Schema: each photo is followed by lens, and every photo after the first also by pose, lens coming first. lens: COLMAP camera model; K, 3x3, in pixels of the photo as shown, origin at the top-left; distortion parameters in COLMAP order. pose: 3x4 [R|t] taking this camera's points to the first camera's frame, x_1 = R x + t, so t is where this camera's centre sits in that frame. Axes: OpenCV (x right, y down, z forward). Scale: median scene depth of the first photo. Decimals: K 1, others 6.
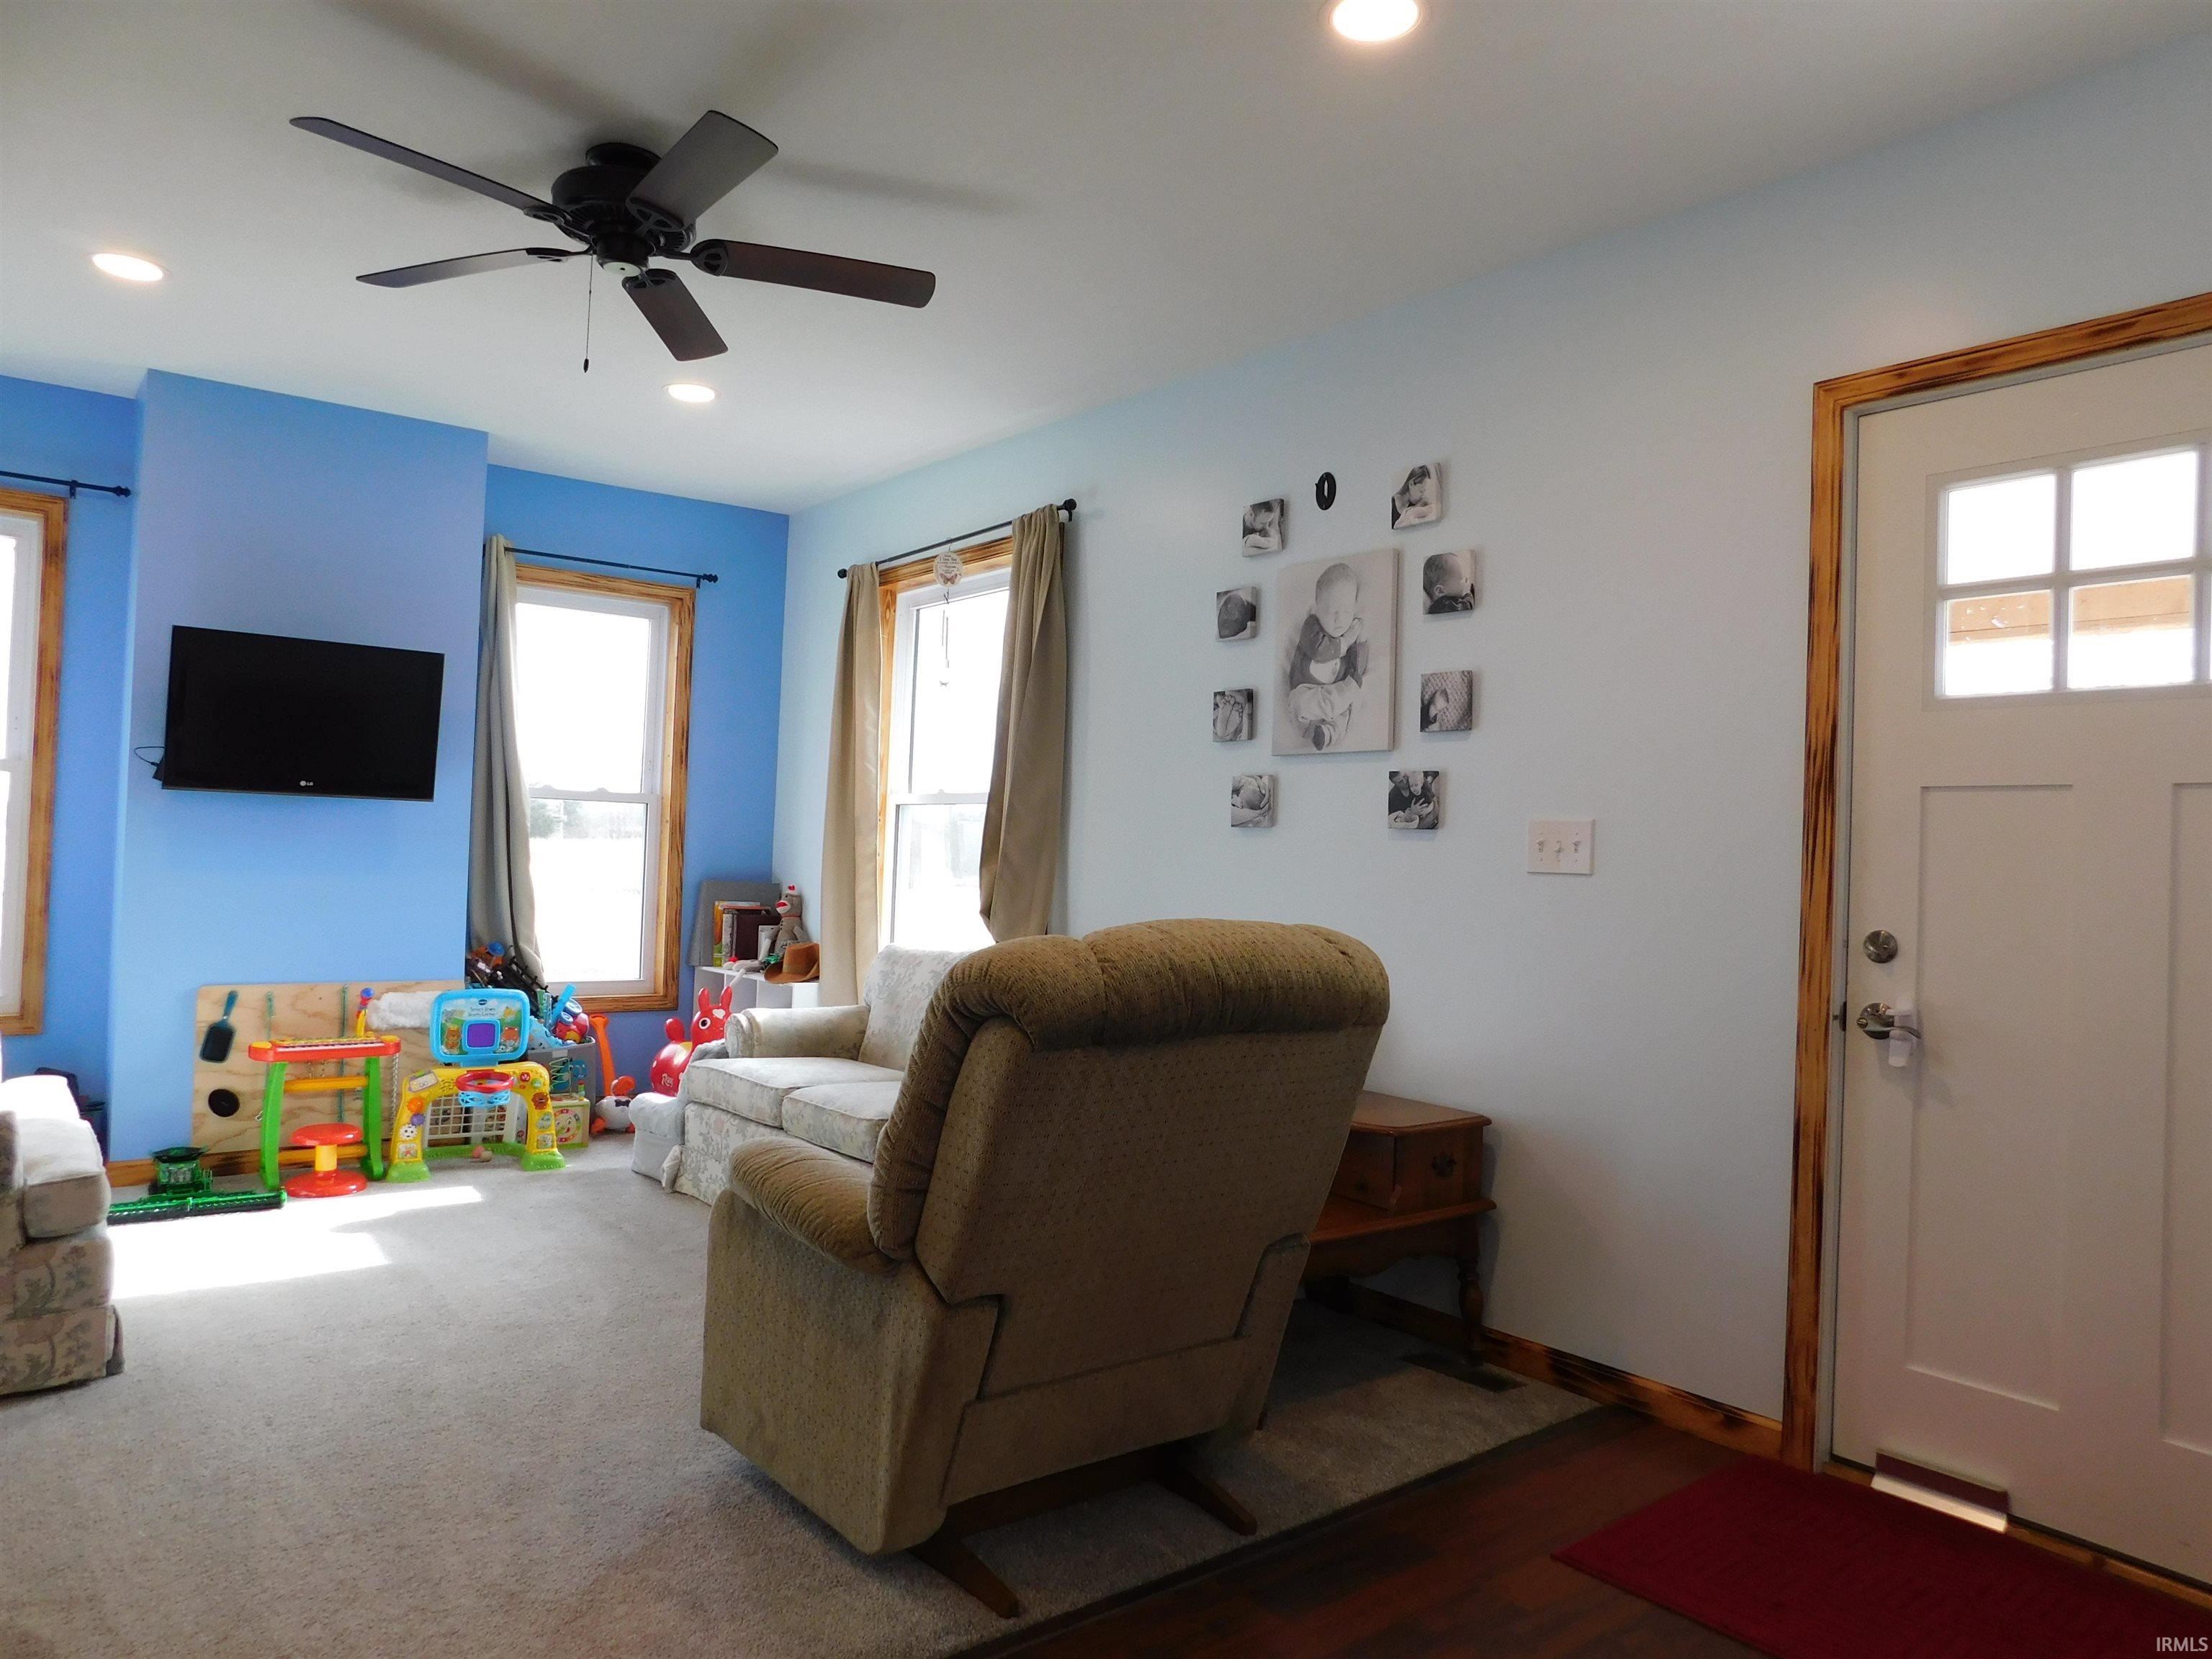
lens RADIAL K [[1461.0, 0, 1101.1], [0, 1461.0, 825.9], [0, 0, 1]] dist [-0.057115, 0.040761]
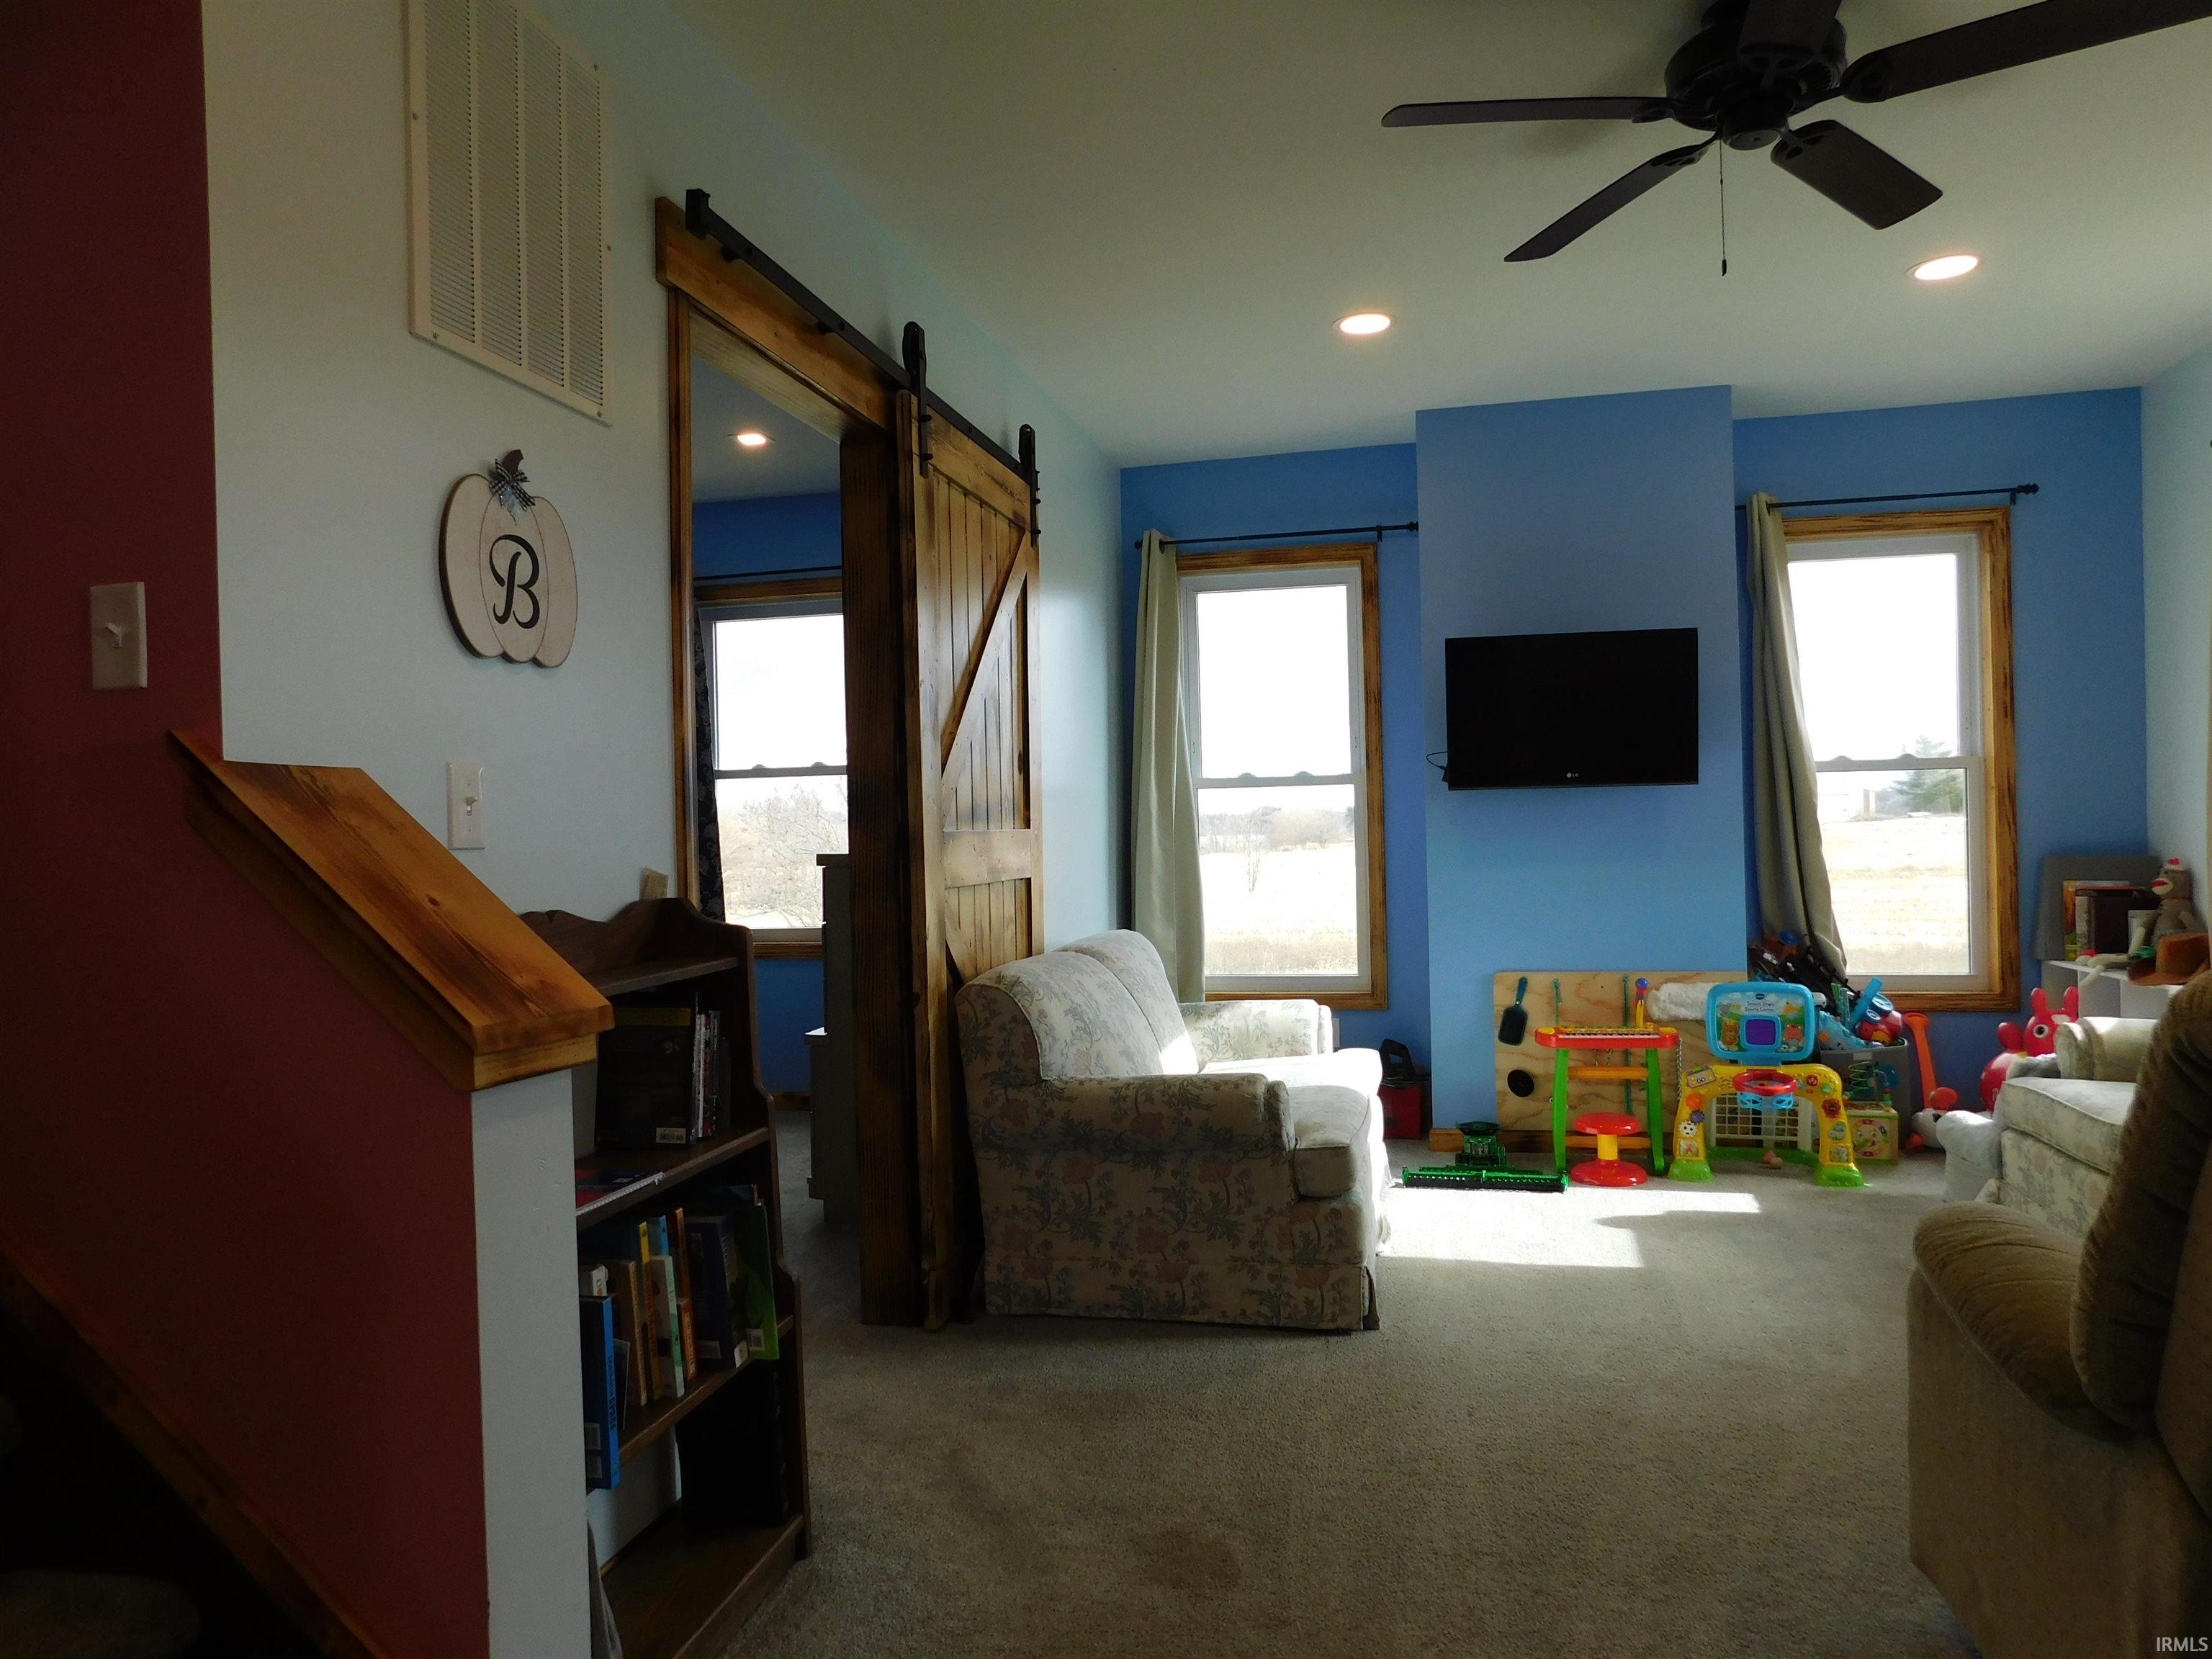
lens RADIAL K [[1461.0, 0, 1095.0], [0, 1461.0, 824.0], [0, 0, 1]] dist [-0.057115, 0.040761]
pose [[0.620673, -0.050177, -0.782462, 0.052318], [0.058202, 0.998145, -0.017841, 0.004615], [0.781906, -0.034468, 0.622443, 0.131056]]
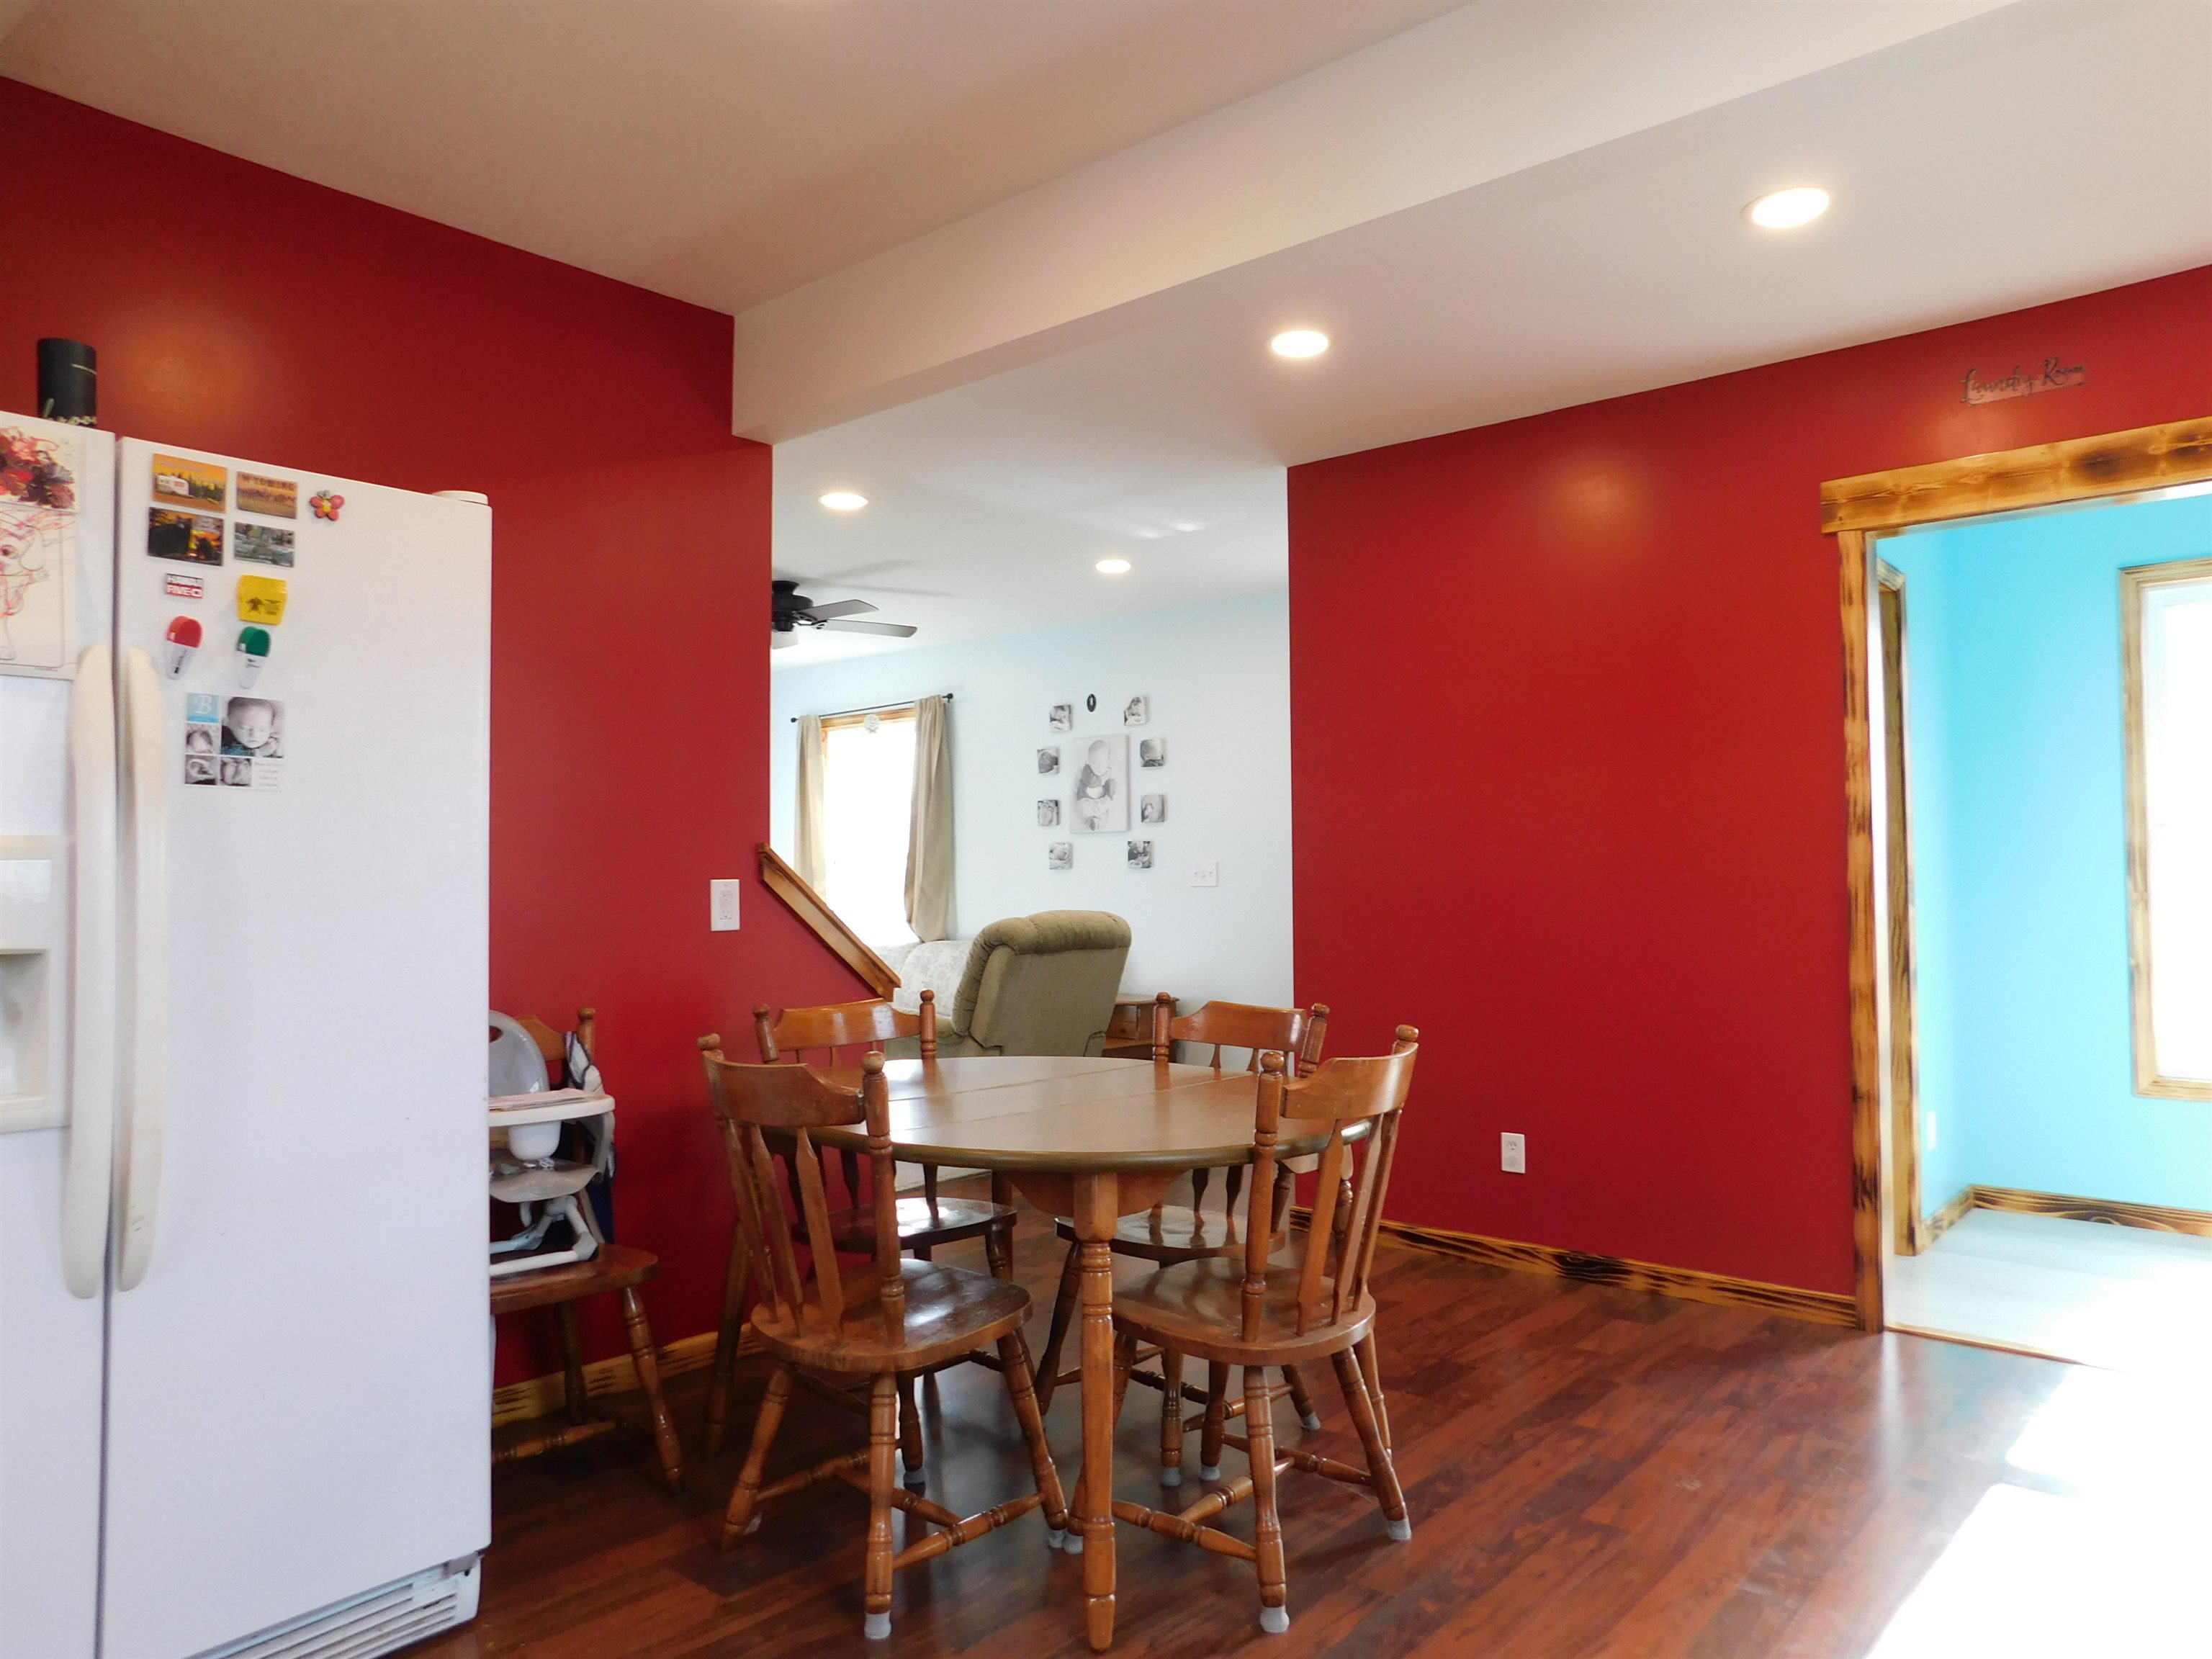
lens RADIAL K [[1461.0, 0, 1108.8], [0, 1461.0, 832.5], [0, 0, 1]] dist [-0.057115, 0.040761]
pose [[0.982909, -0.037938, 0.180139, -0.187871], [0.039401, 0.999213, -0.004553, -0.037659], [-0.179825, 0.011572, 0.983631, -0.966399]]
